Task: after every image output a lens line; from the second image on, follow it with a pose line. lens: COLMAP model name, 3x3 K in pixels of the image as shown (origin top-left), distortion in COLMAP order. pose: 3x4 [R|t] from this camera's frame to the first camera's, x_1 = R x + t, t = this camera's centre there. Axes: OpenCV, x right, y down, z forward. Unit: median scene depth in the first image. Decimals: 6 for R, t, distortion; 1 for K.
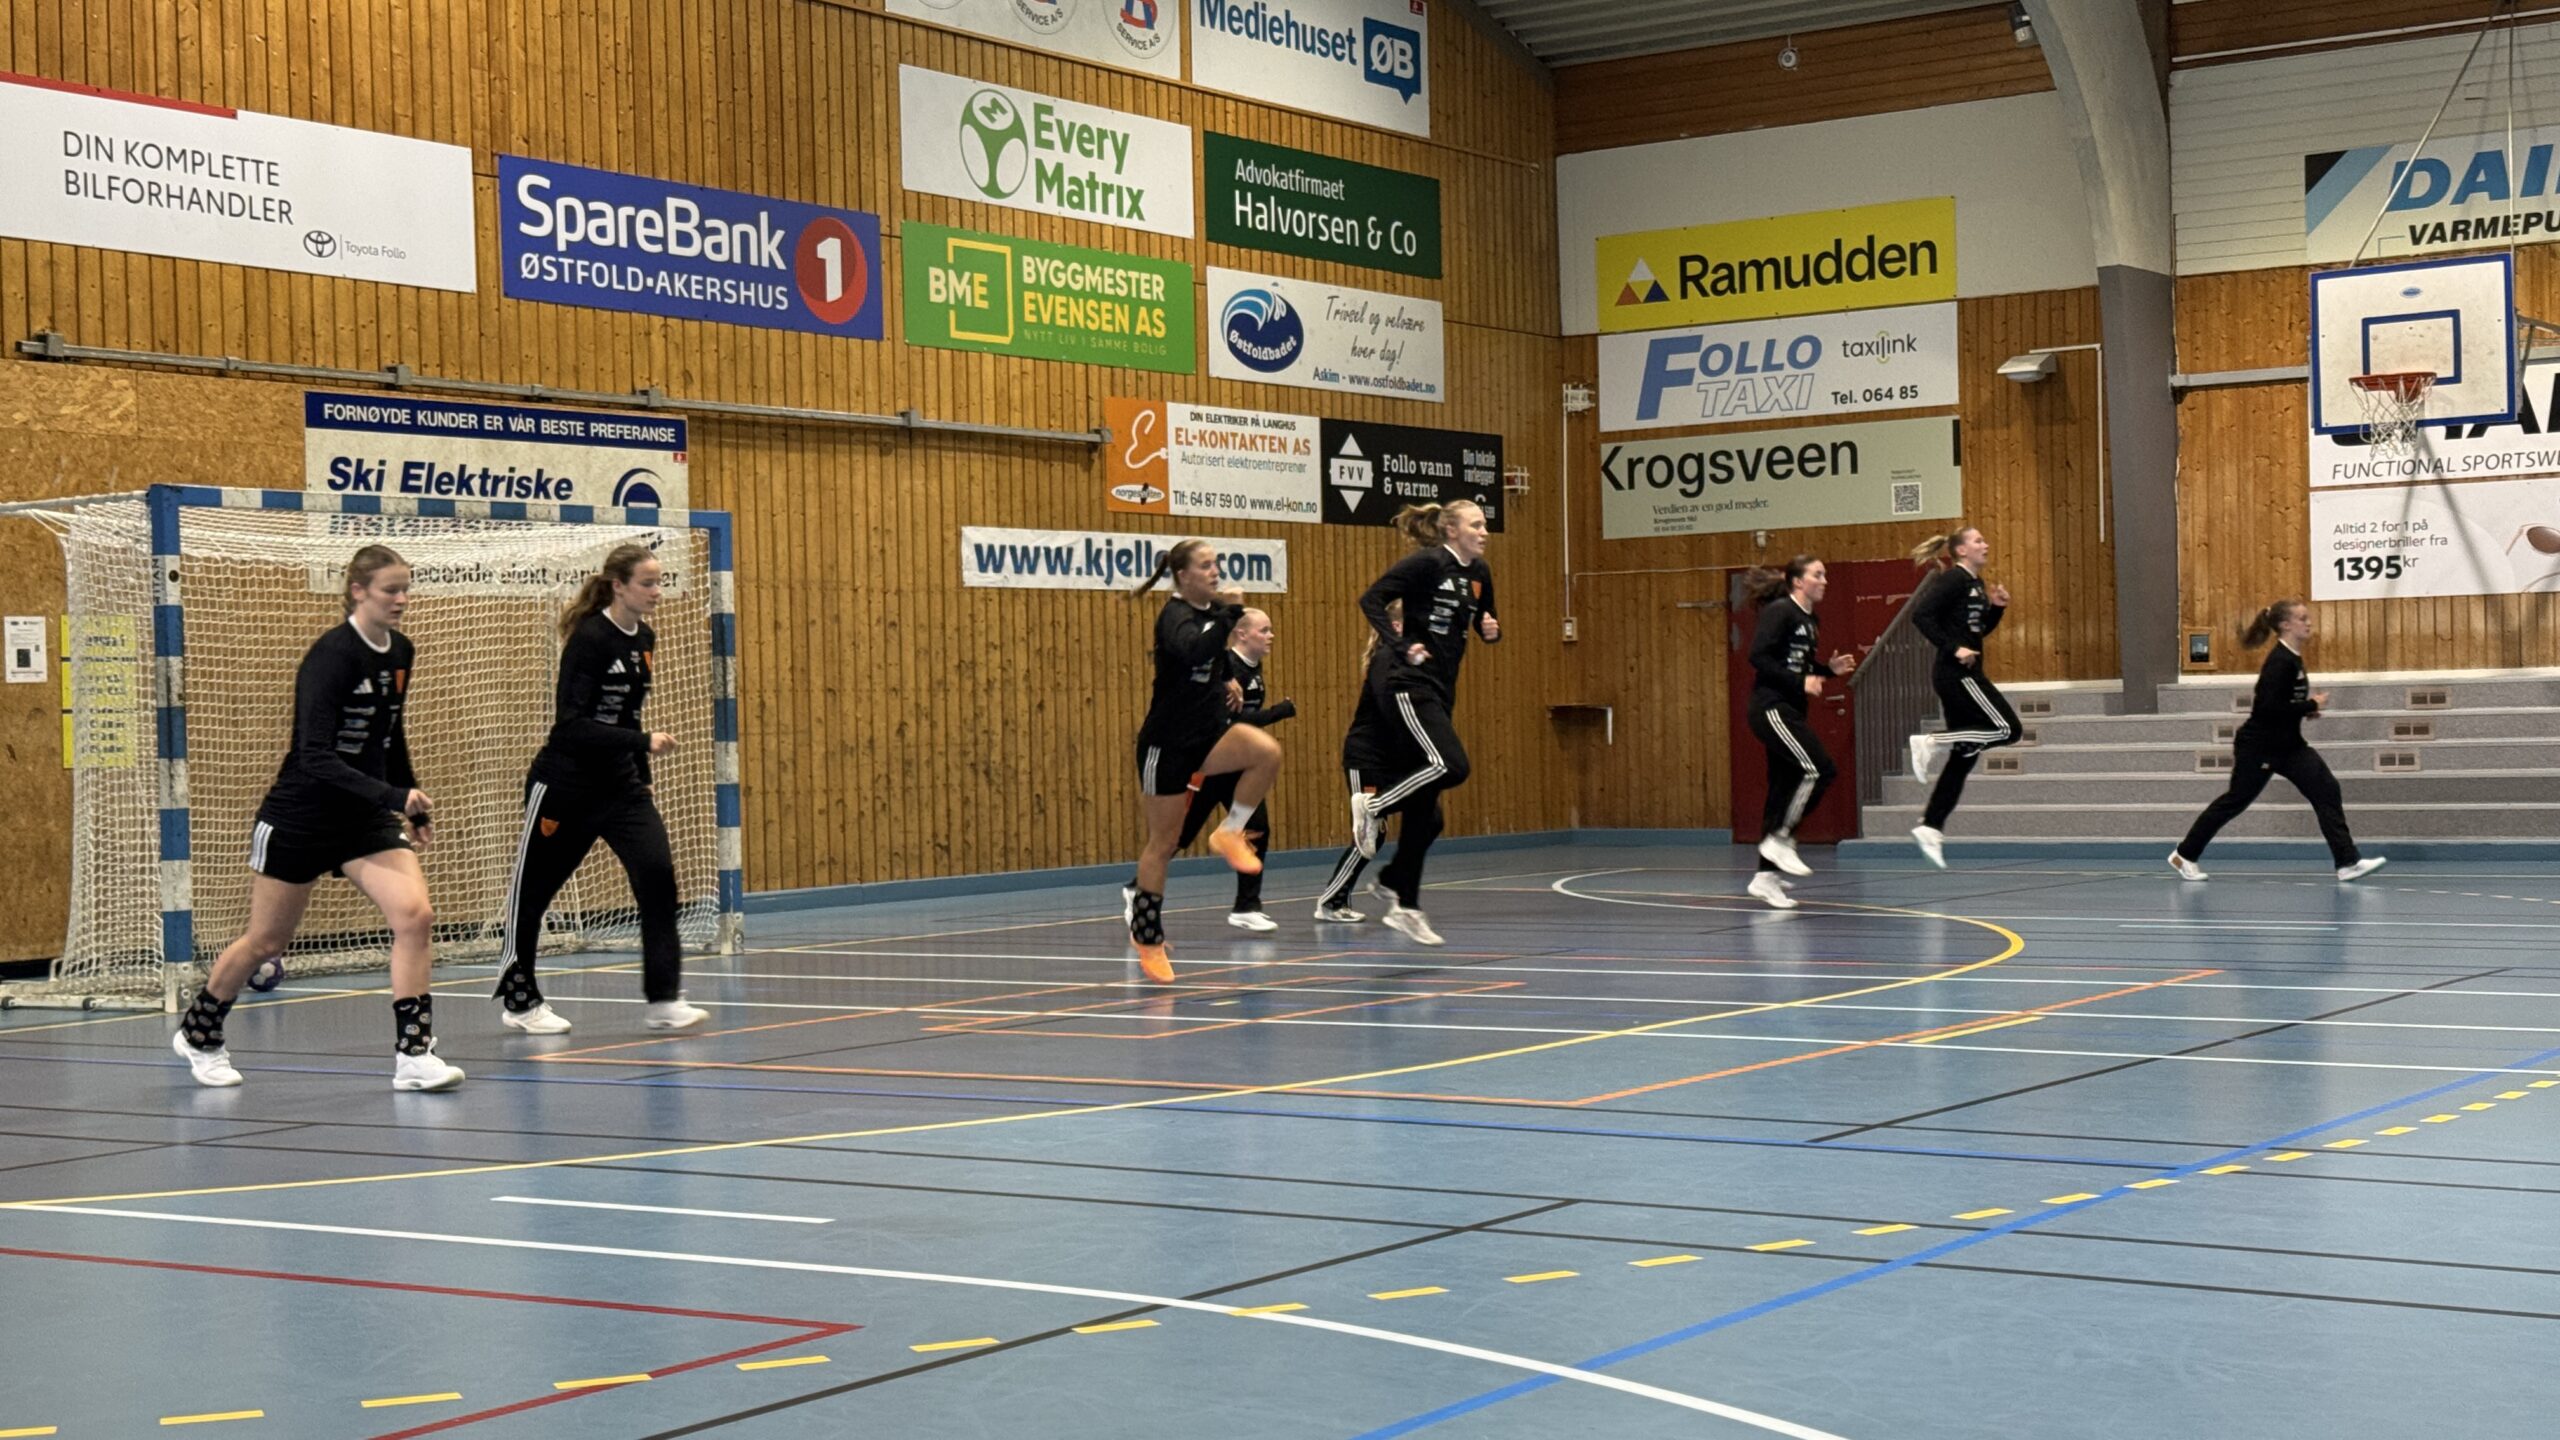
lens RADIAL K [[3520.0, 0, 1281.9], [0, 3520.0, 727.0], [0, 0, 1]] dist [0.116683, 0.000000]
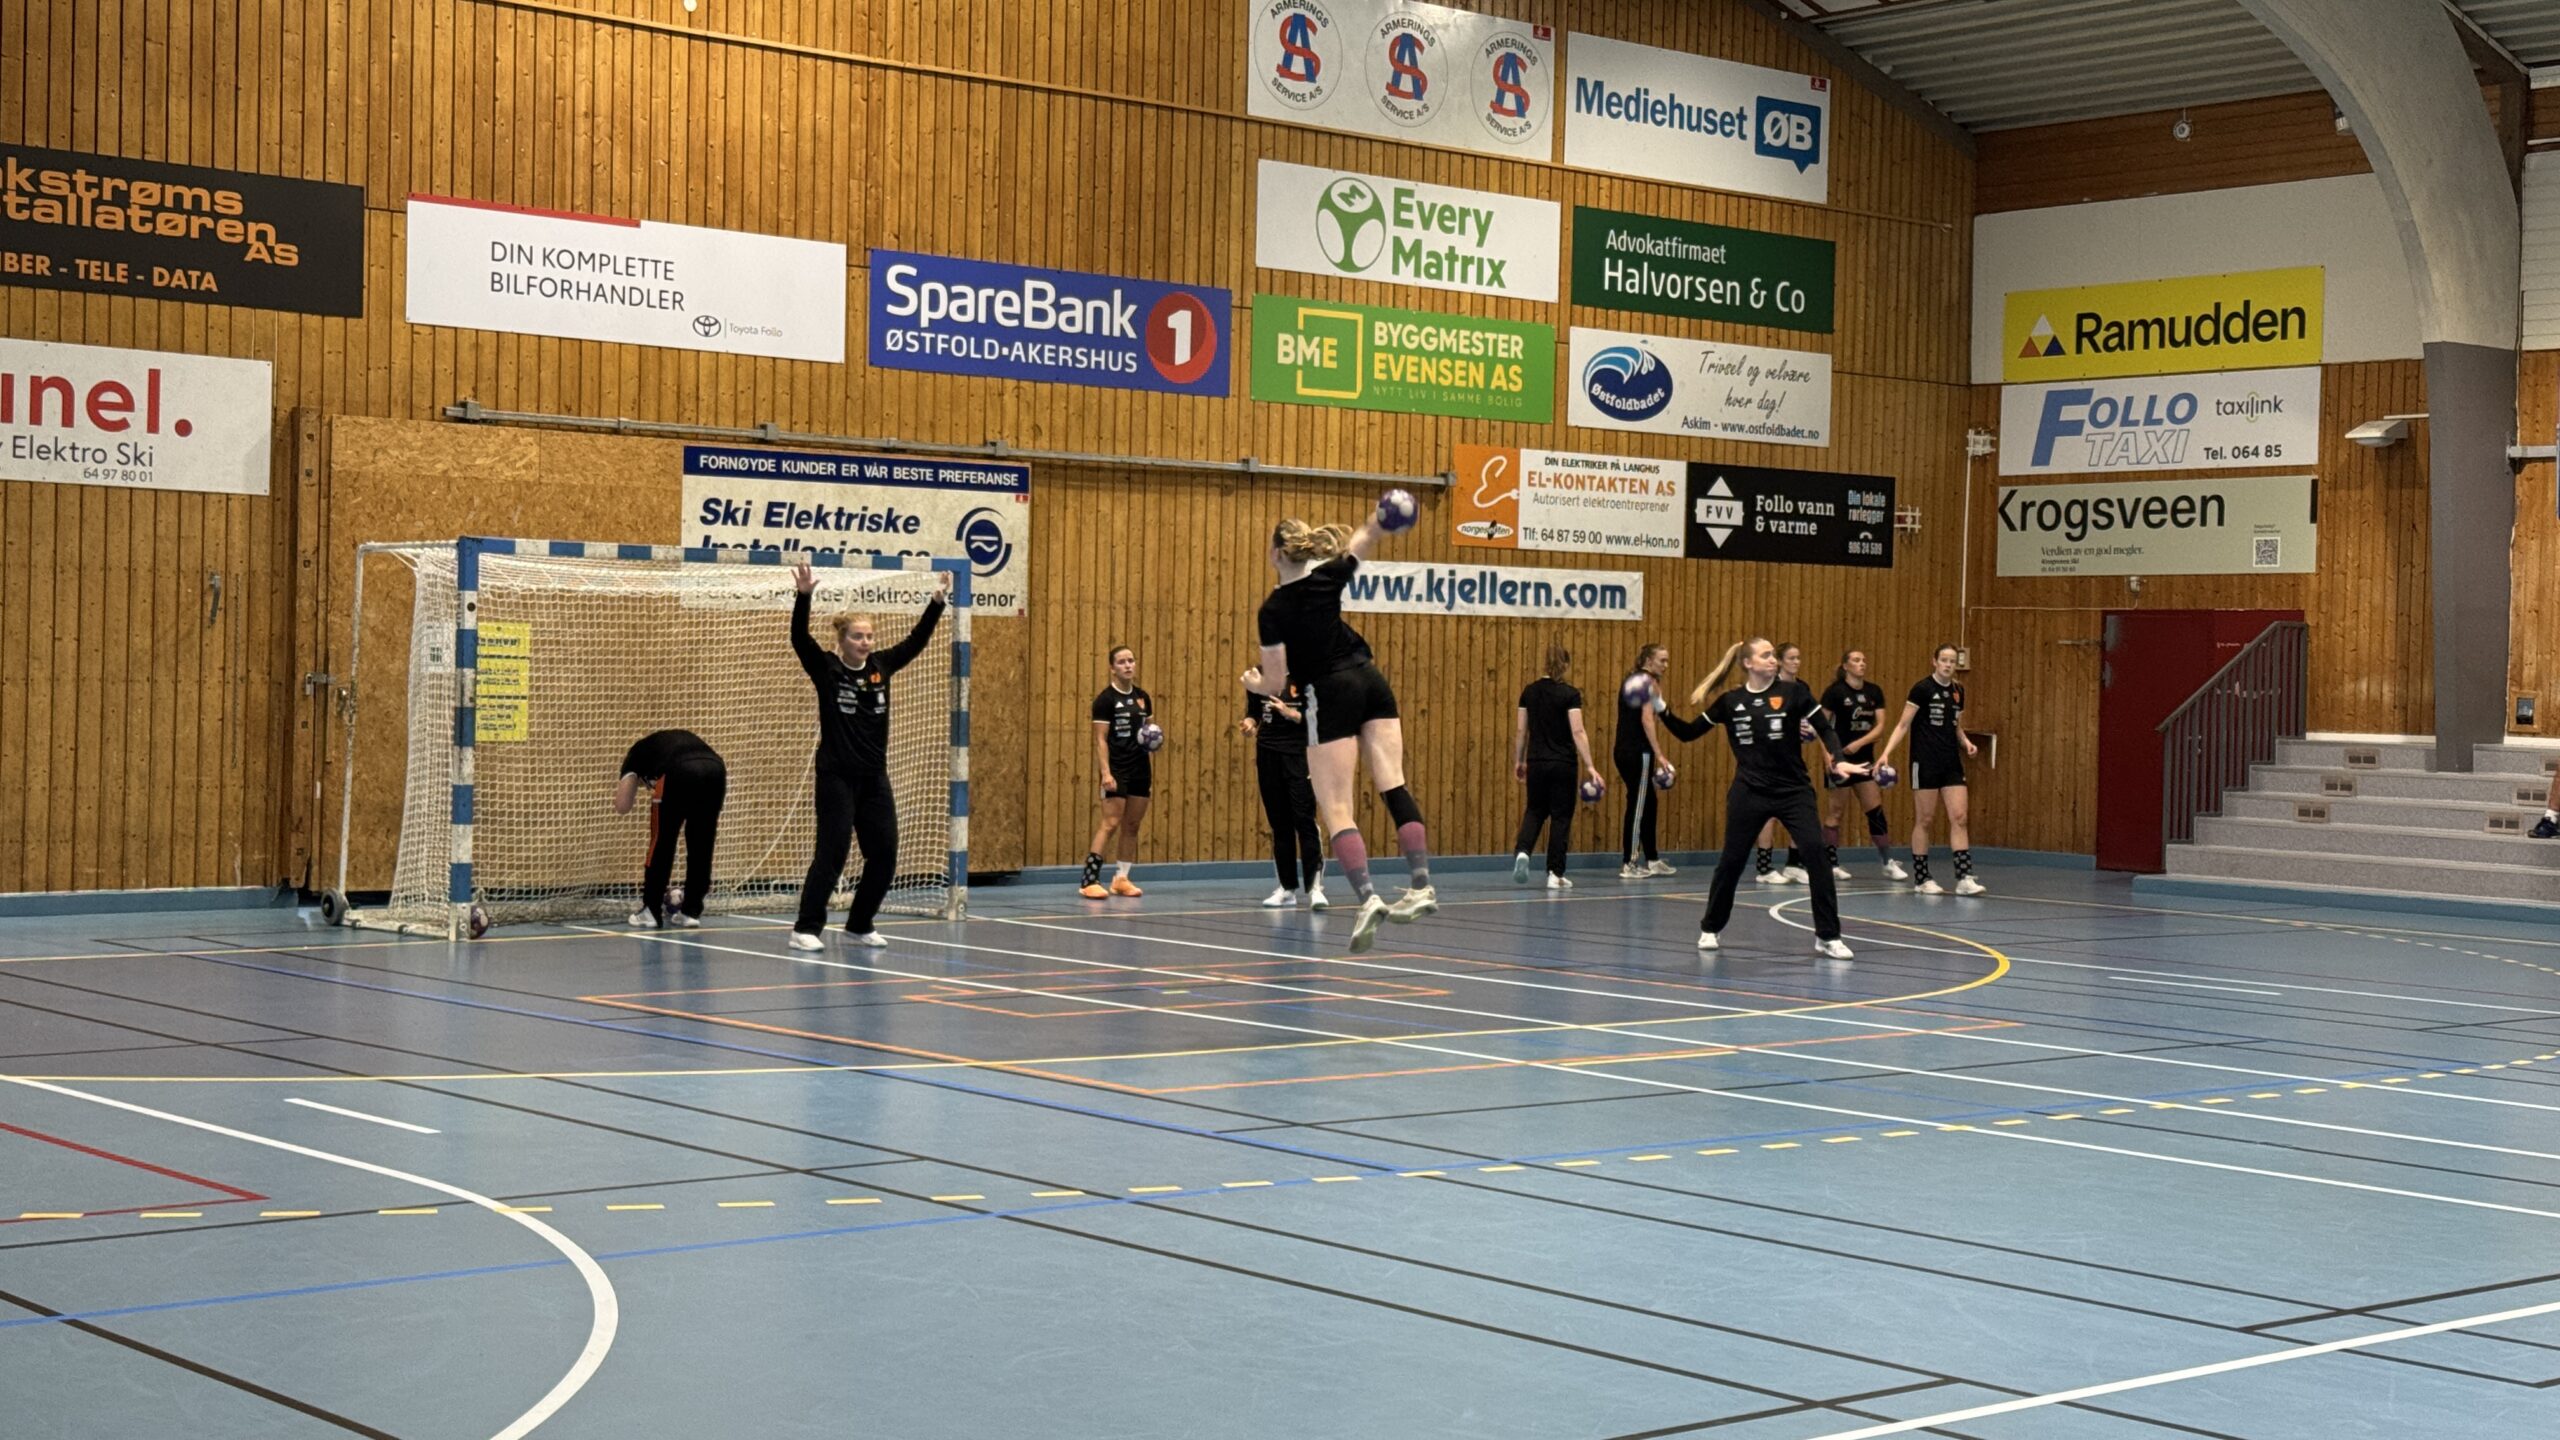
lens RADIAL K [[3520.0, 0, 1284.3], [0, 3520.0, 715.6], [0, 0, 1]] dist [0.116683, 0.000000]
pose [[0.963209, 0.050827, -0.263904, 0.200163], [-0.047220, 0.998684, 0.019999, -0.026609], [0.264573, -0.006801, 0.964342, -0.107742]]
